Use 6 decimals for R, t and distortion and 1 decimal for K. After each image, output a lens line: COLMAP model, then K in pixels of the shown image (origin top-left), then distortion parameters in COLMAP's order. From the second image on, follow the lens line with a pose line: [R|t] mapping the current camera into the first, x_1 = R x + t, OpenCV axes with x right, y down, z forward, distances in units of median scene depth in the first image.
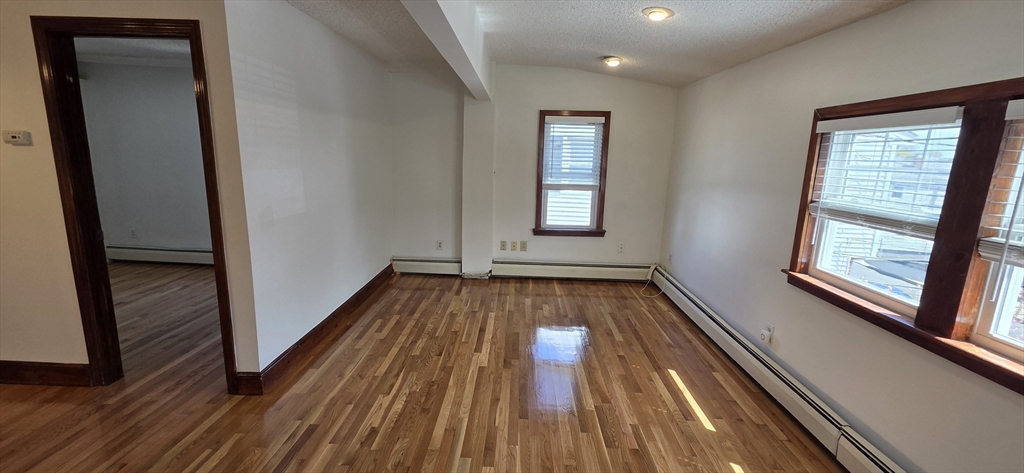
lens RADIAL K [[420.7, 0, 508.7], [0, 420.7, 235.3], [0, 0, 1]] dist [0.002053, -0.000179]
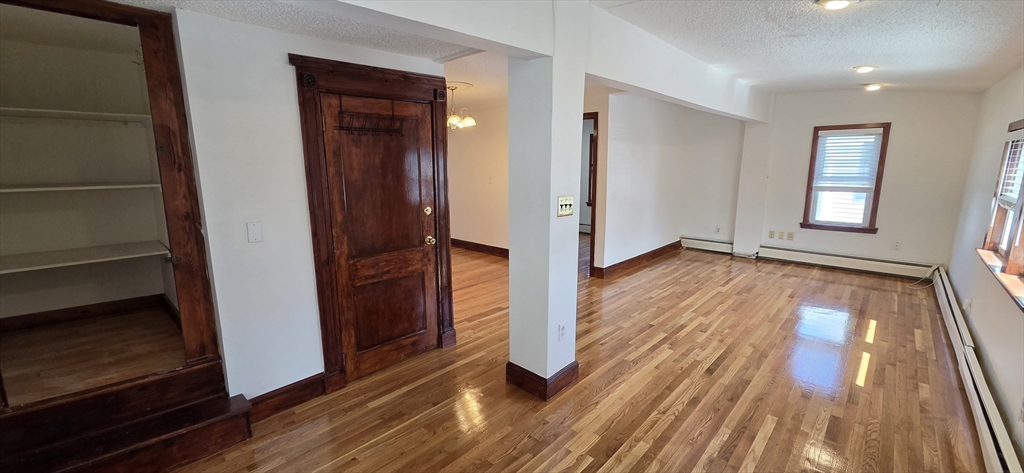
lens RADIAL K [[414.9, 0, 512.0], [0, 414.9, 236.5], [0, 0, 1]] dist [-0.001335, -0.000203]
pose [[0.754421, 0.086052, -0.650726, 0.255616], [-0.099641, 0.994894, 0.016046, 0.106972], [0.648784, 0.052733, 0.759143, -0.558317]]
